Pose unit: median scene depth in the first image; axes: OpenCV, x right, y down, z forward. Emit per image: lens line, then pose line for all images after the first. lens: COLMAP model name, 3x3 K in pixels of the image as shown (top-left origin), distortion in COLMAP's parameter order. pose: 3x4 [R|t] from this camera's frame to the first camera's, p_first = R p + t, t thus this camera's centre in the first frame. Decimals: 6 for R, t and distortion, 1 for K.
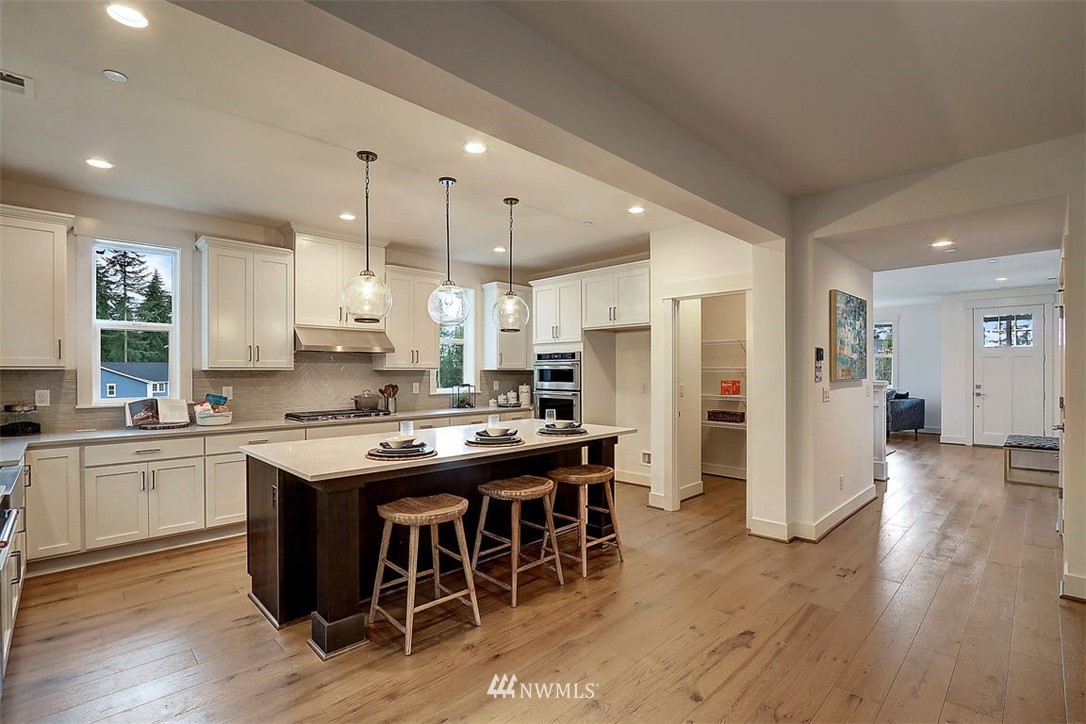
lens RADIAL K [[503.7, 0, 538.2], [0, 503.7, 366.8], [0, 0, 1]] dist [-0.018922, 0.001004]
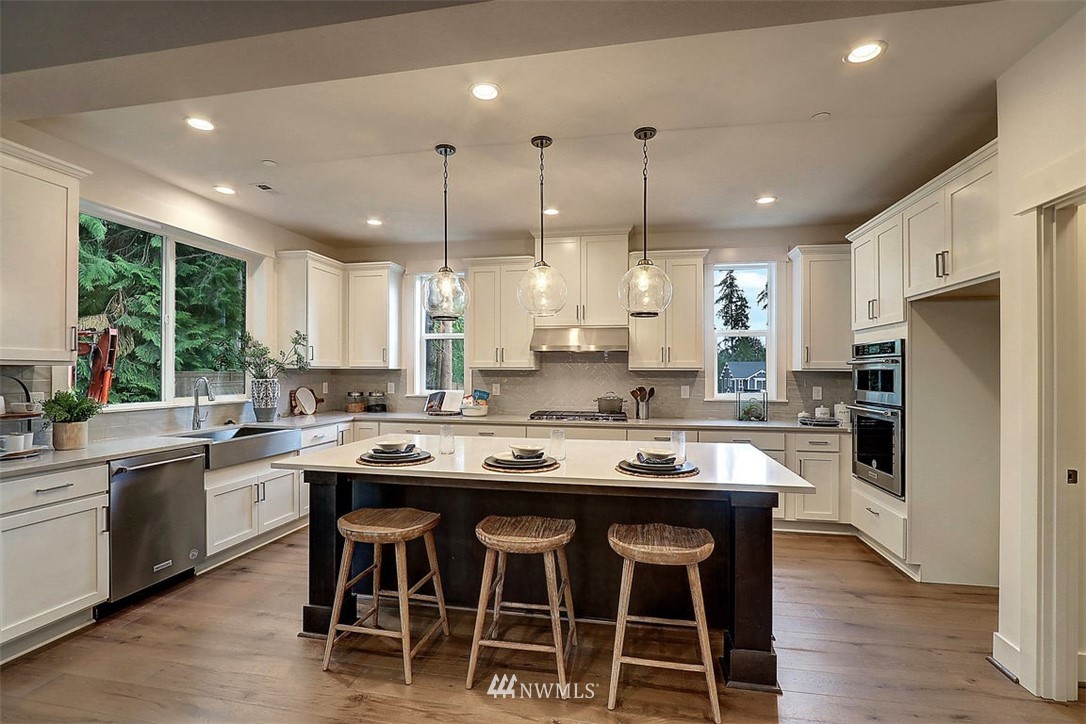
lens RADIAL K [[503.7, 0, 543.0], [0, 503.7, 366.2], [0, 0, 1]] dist [-0.018922, 0.001004]
pose [[0.565287, -0.003840, -0.824885, 0.354128], [0.000161, 0.999990, -0.004545, 0.003438], [0.824894, 0.002437, 0.565282, 0.380415]]
